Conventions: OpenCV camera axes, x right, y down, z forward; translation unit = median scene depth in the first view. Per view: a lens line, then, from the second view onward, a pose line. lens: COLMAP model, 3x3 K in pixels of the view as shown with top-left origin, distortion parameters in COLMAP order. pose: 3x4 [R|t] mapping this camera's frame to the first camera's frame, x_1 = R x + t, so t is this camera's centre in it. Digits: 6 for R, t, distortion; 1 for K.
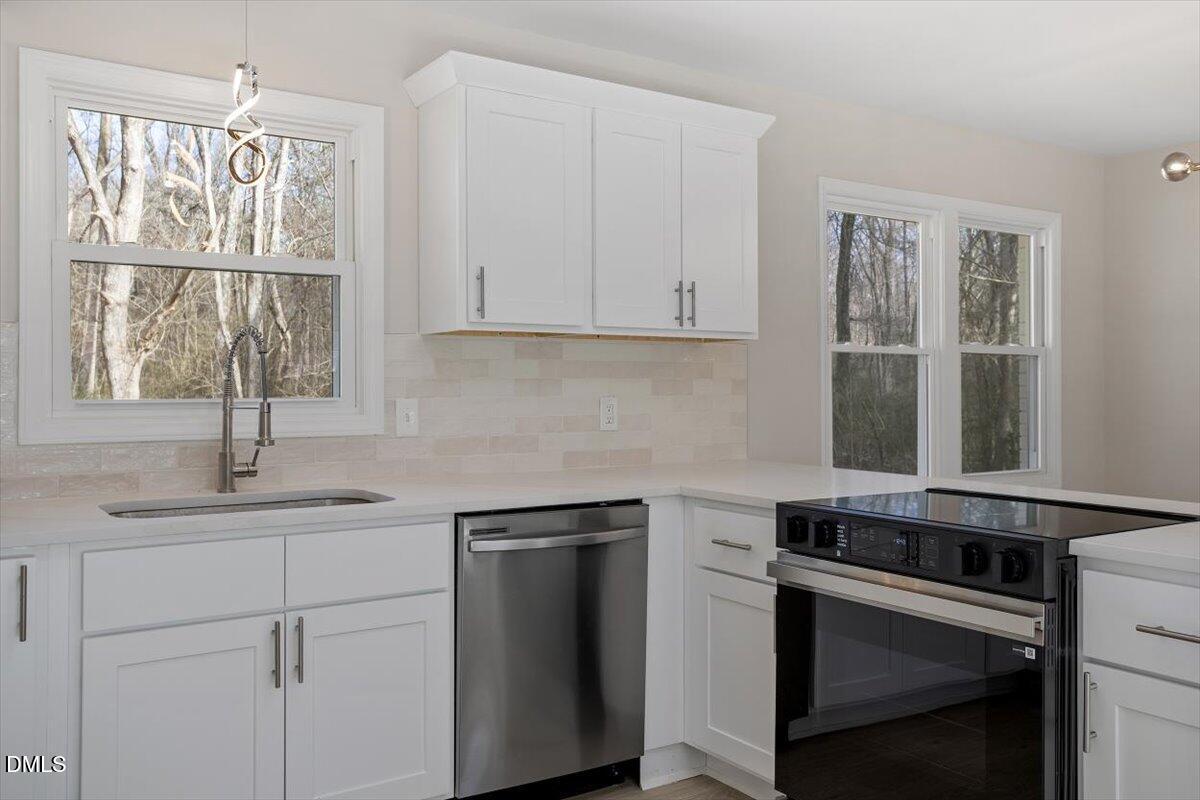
lens RADIAL K [[1025.3, 0, 601.4], [0, 1025.3, 364.8], [0, 0, 1]] dist [-0.045893, 0.104539]
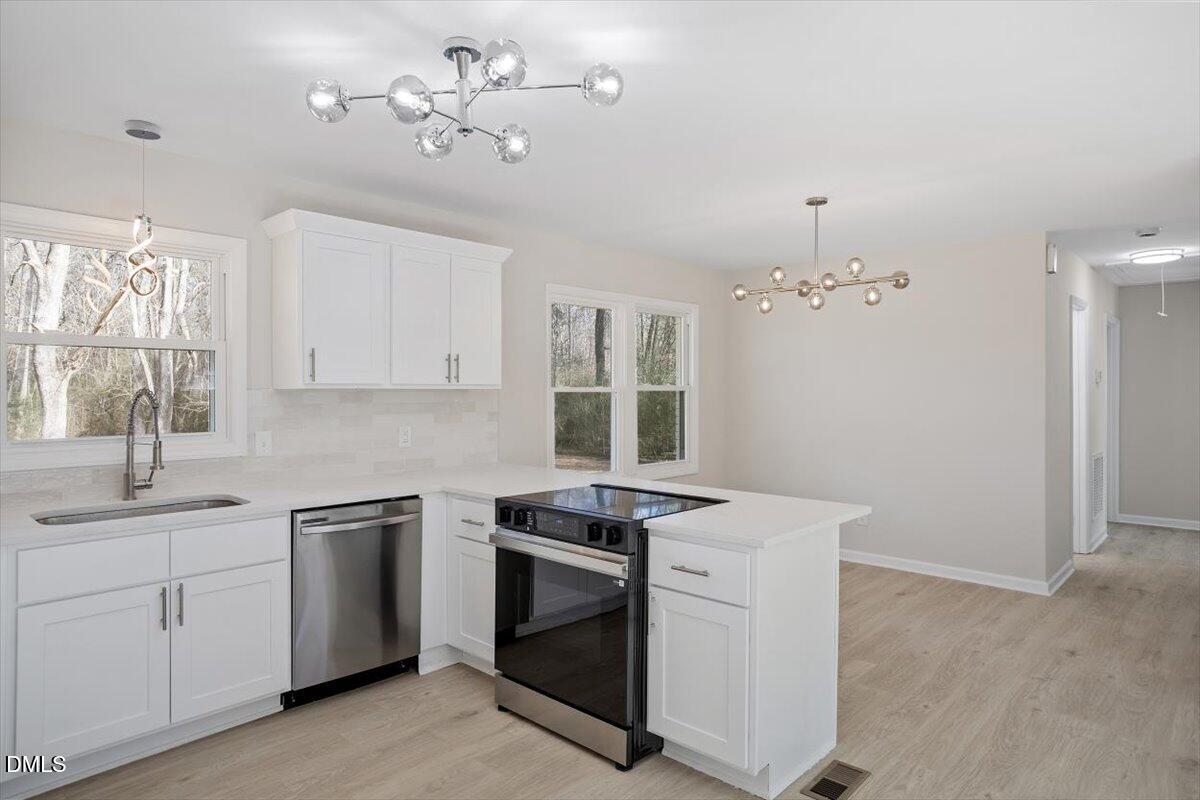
lens RADIAL K [[706.0, 0, 602.0], [0, 706.0, 384.8], [0, 0, 1]] dist [-0.051017, 0.038654]
pose [[0.973497, 0.002825, 0.228682, 0.066611], [-0.005484, 0.999924, 0.010997, -0.054496], [-0.228633, -0.011959, 0.973439, -0.132214]]
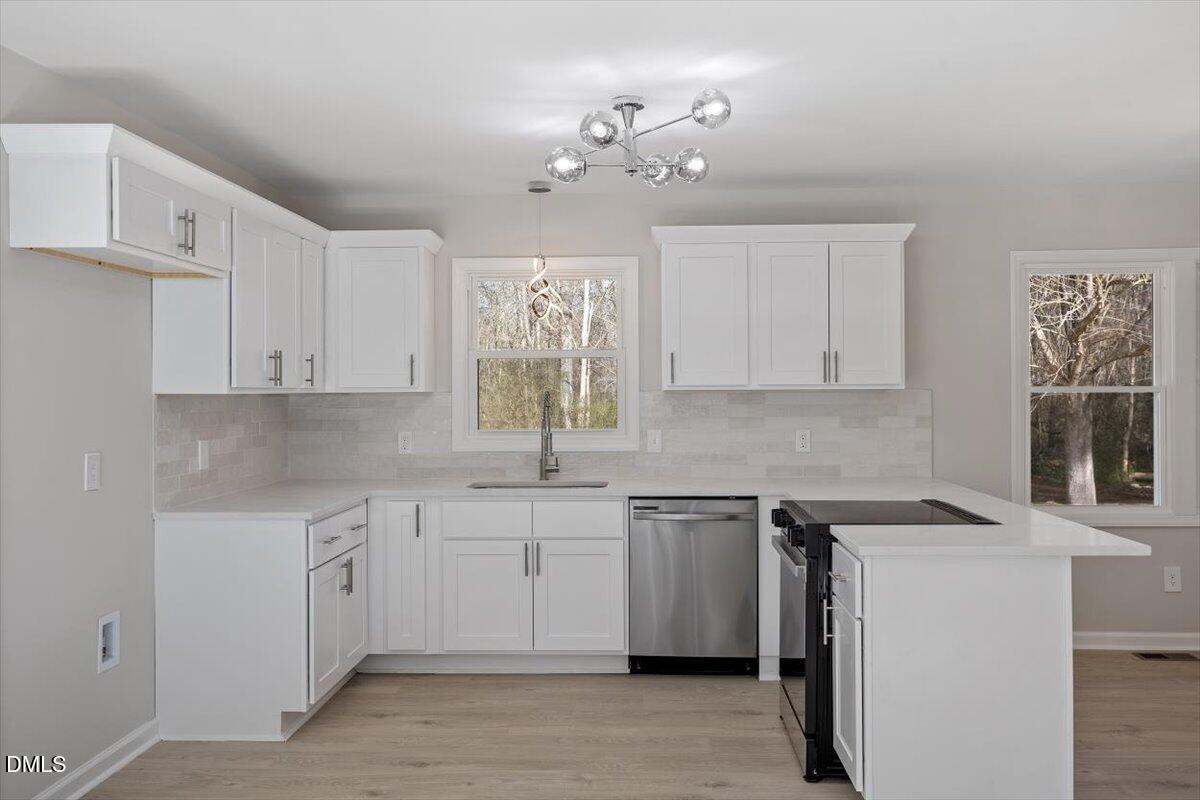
lens RADIAL K [[1033.1, 0, 597.6], [0, 1033.1, 385.6], [0, 0, 1]] dist [-0.012952, 0.004712]
pose [[0.803032, -0.007932, -0.595883, 0.793437], [0.015602, 0.999848, 0.007717, -0.057143], [0.595732, -0.015494, 0.803034, -0.427840]]
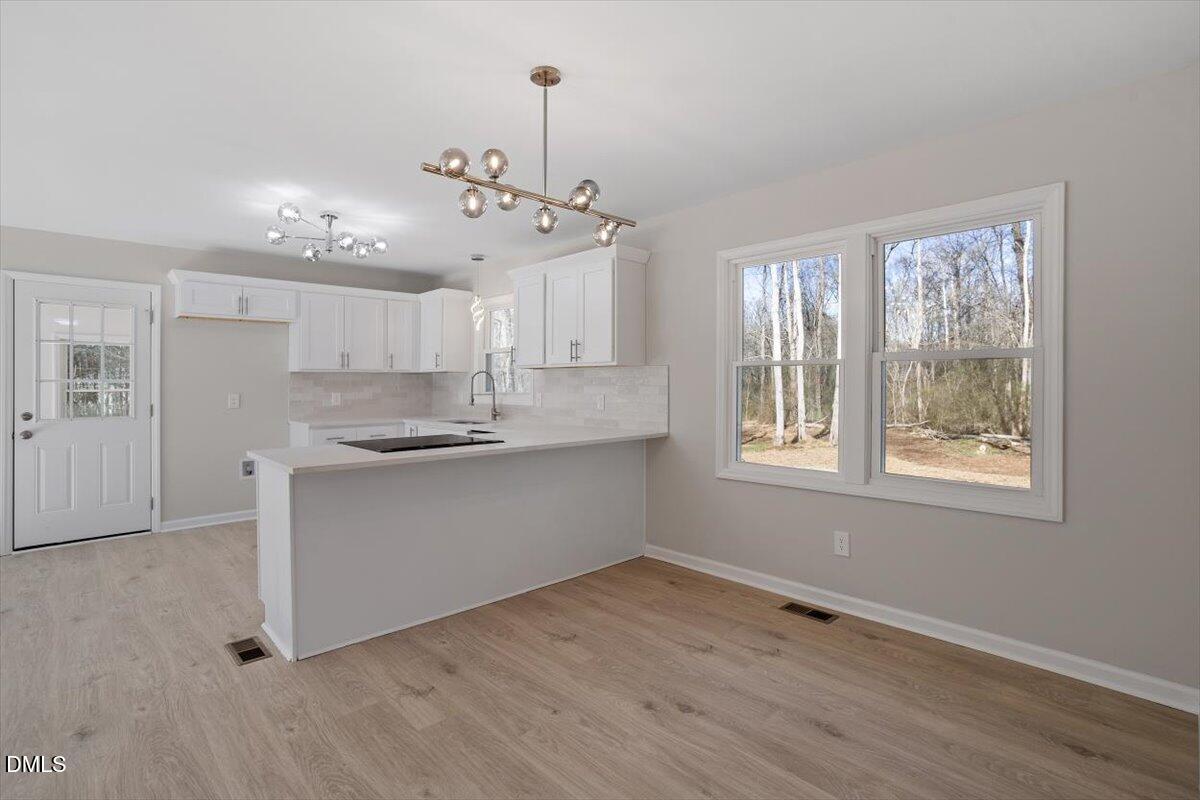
lens RADIAL K [[583.3, 0, 596.3], [0, 583.3, 372.2], [0, 0, 1]] dist [-0.053594, 0.029902]
pose [[0.154814, -0.019591, -0.987749, 1.481391], [0.020672, 0.999649, -0.016587, 0.006696], [0.987727, -0.017851, 0.155165, 0.986053]]
